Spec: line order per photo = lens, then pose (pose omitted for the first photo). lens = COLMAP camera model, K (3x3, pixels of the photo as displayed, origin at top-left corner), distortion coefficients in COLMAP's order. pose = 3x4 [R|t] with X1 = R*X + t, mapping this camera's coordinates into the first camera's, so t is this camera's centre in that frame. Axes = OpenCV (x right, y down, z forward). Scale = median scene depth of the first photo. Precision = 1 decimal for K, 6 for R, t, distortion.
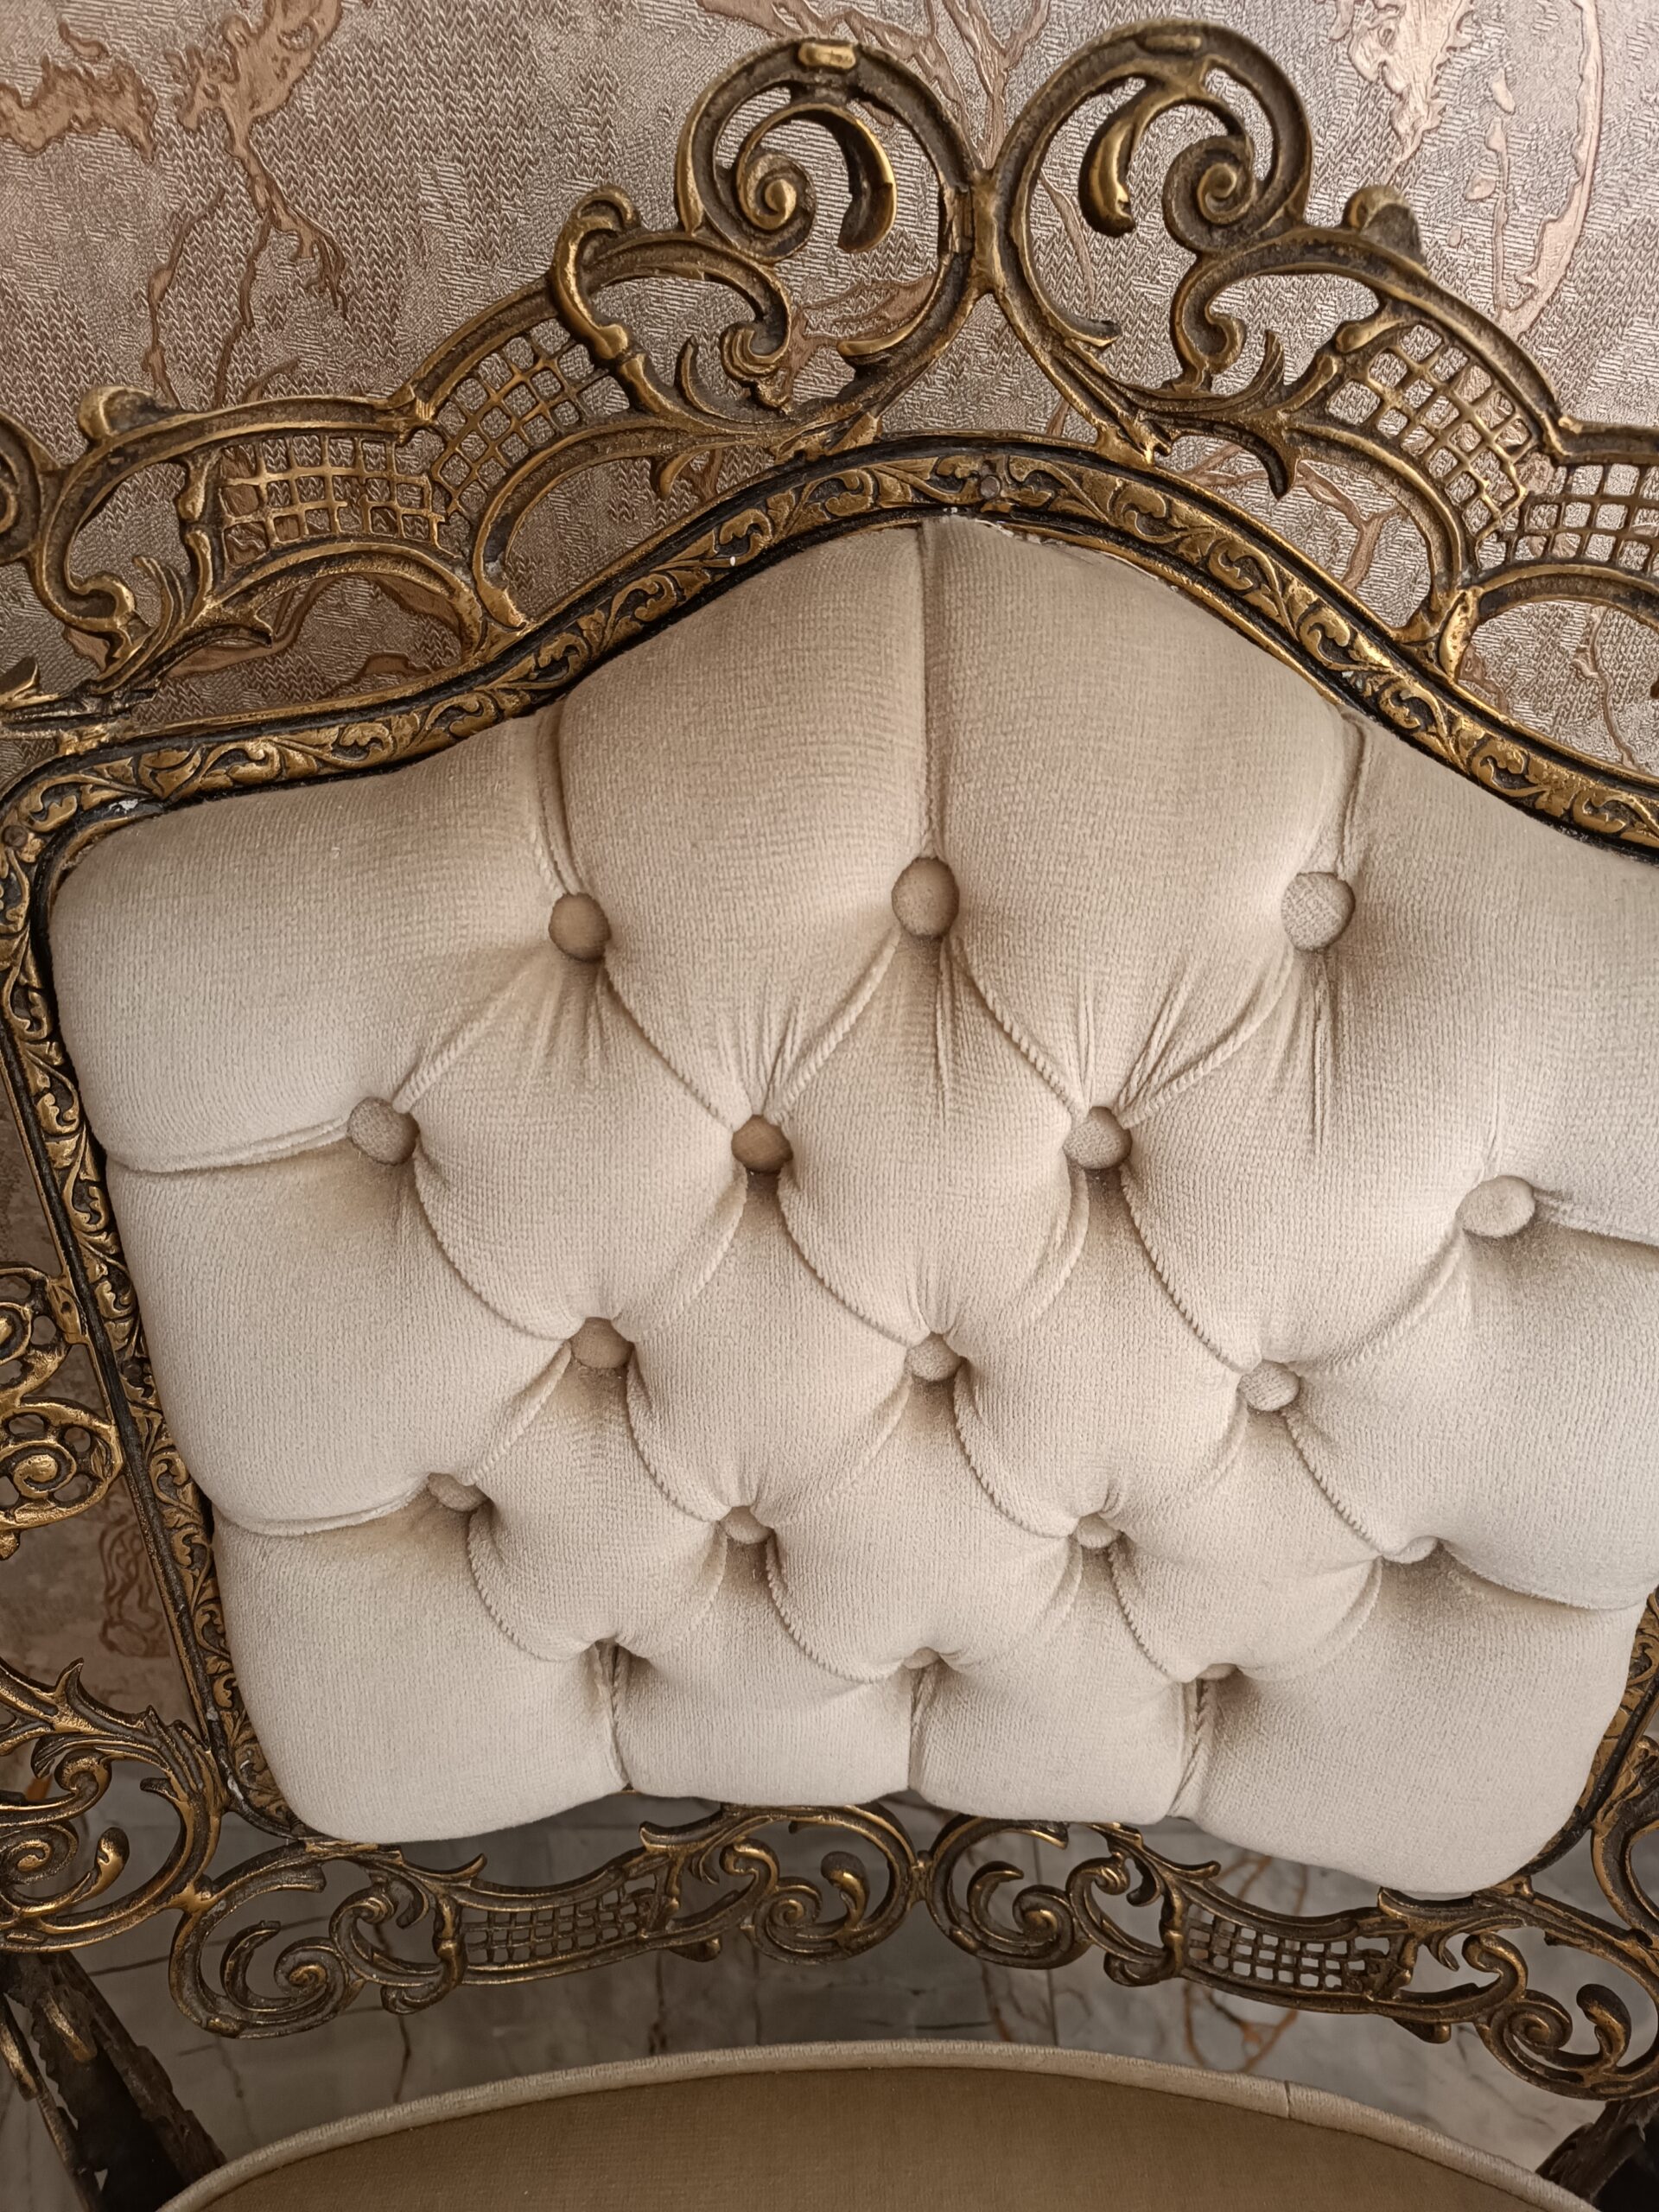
lens RADIAL K [[1640.2, 0, 843.1], [0, 1640.2, 1113.6], [0, 0, 1]] dist [0.045607, -0.046648]
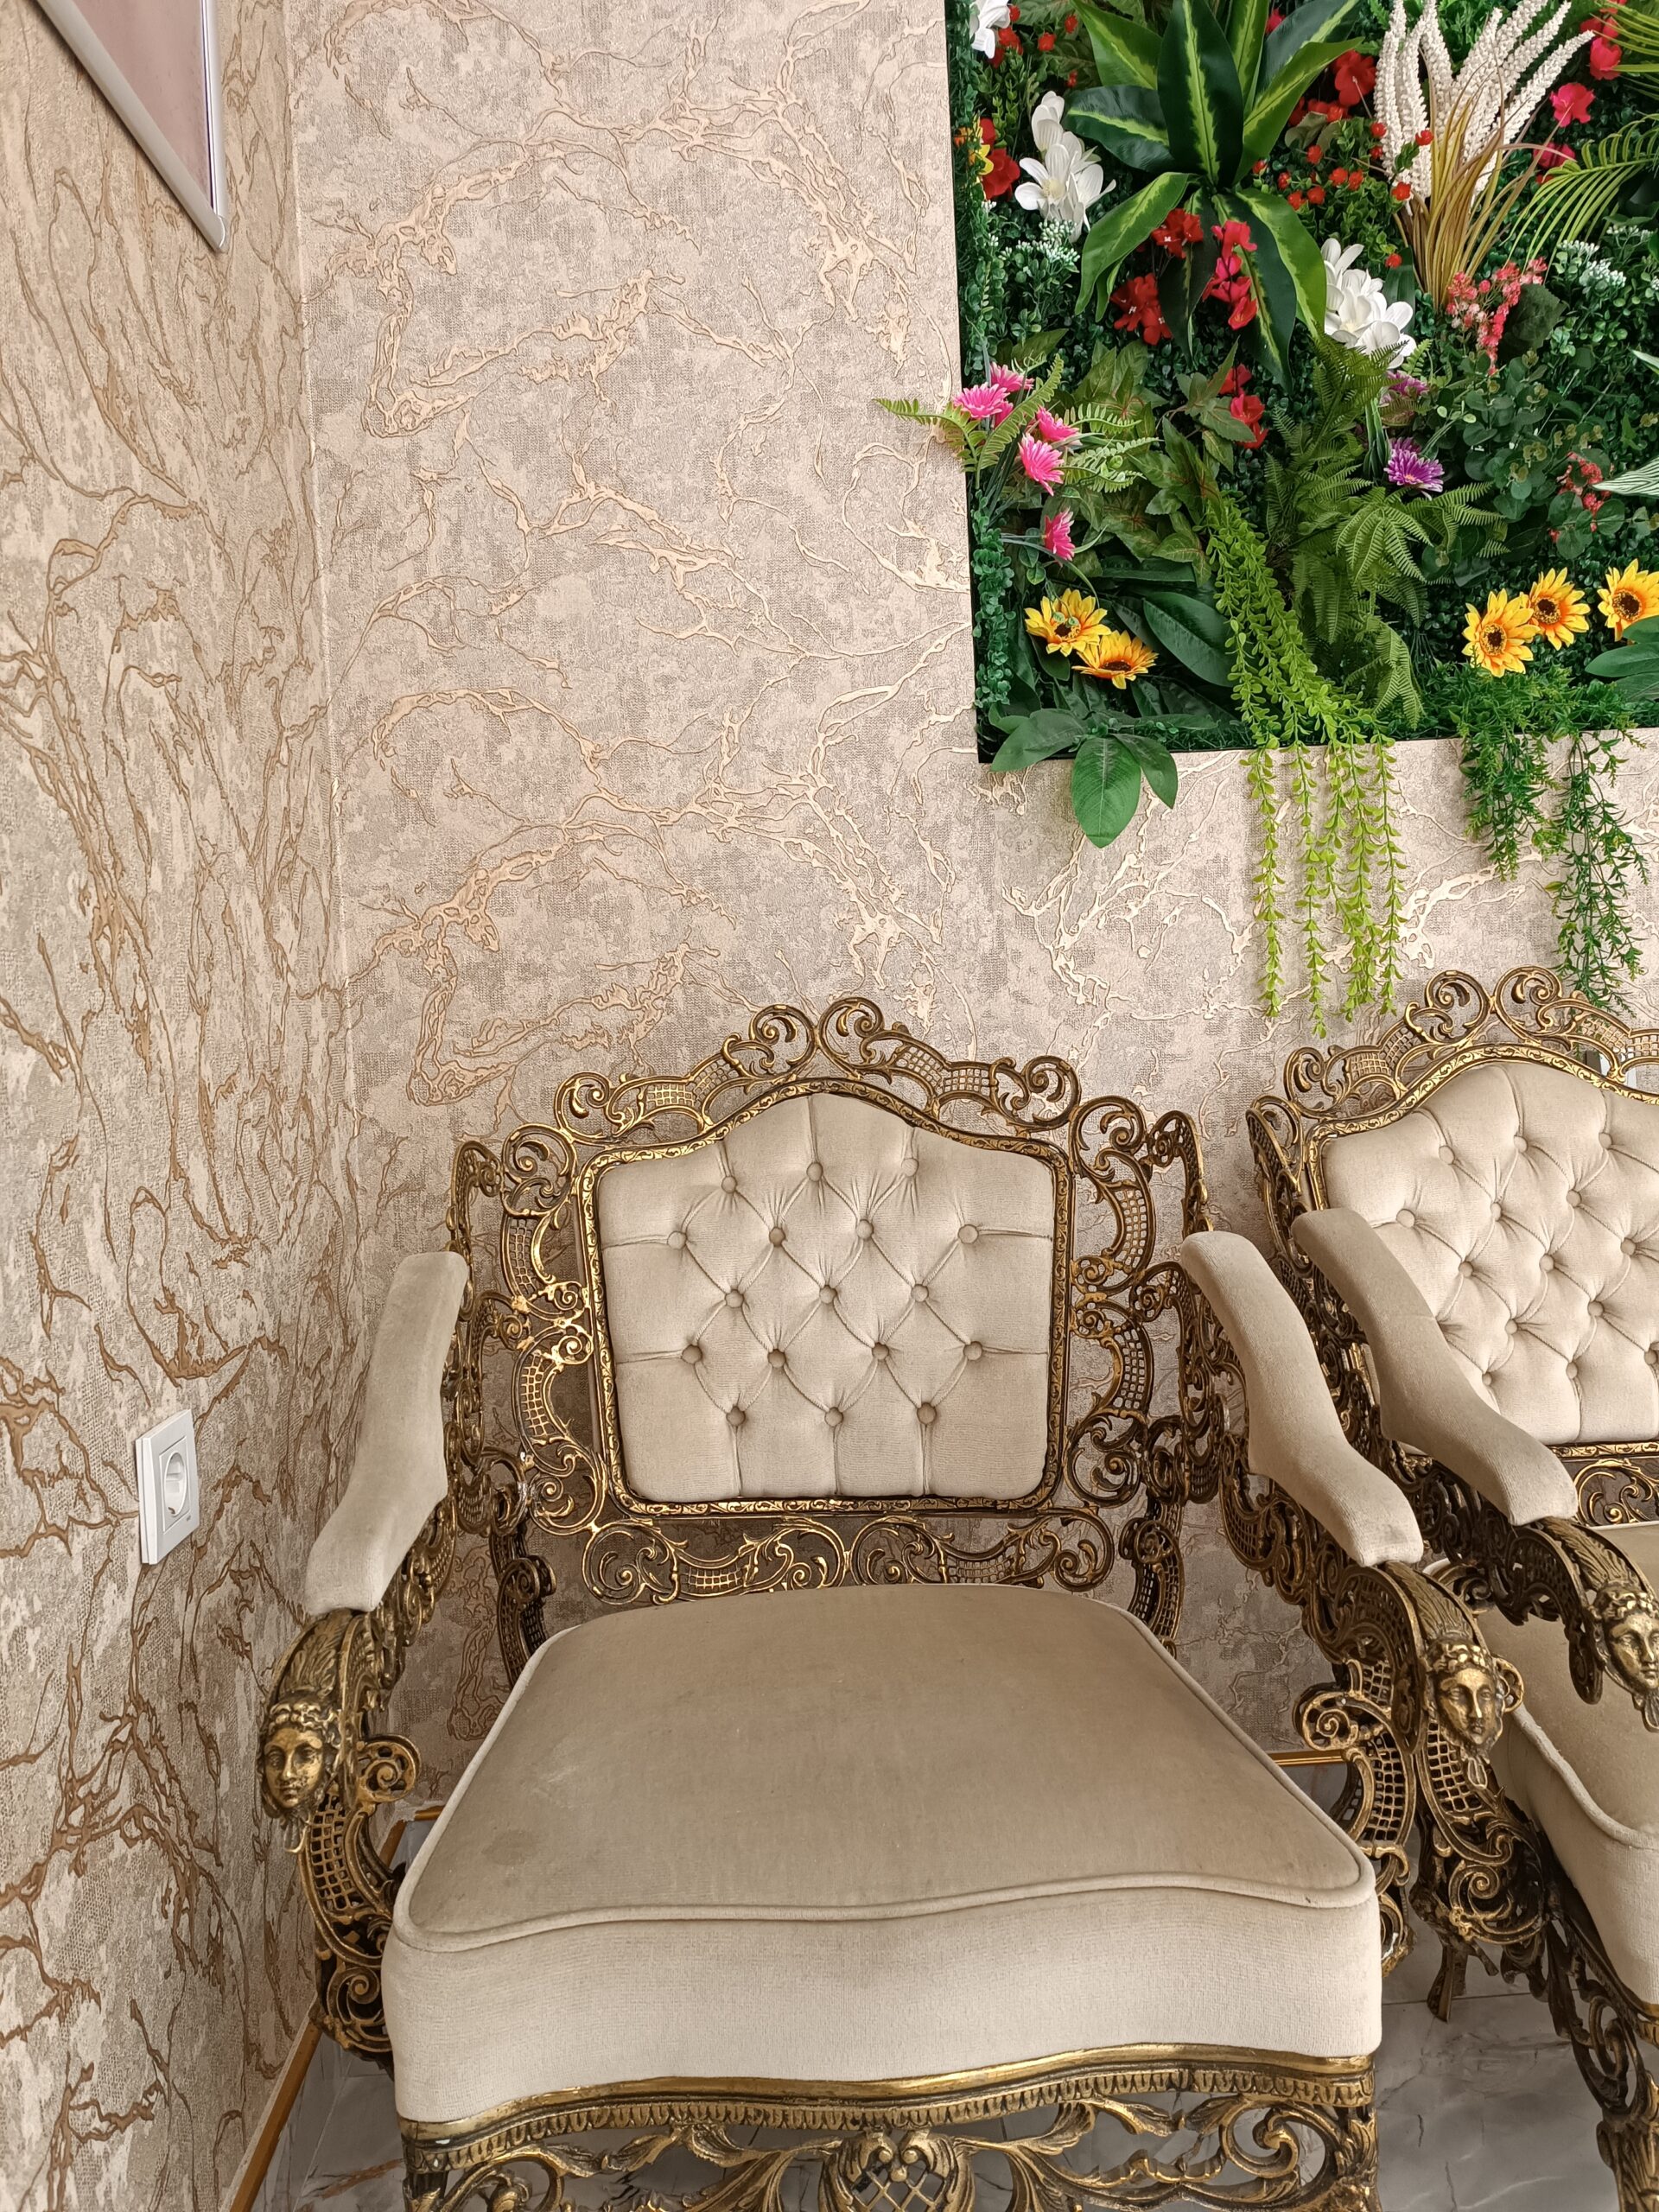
lens RADIAL K [[1640.2, 0, 833.3], [0, 1640.2, 1111.9], [0, 0, 1]] dist [0.045607, -0.046648]
pose [[0.997326, -0.063707, 0.035805, -0.041658], [0.072597, 0.807497, -0.585387, 2.201845], [0.008381, 0.586421, 0.809963, -2.450992]]
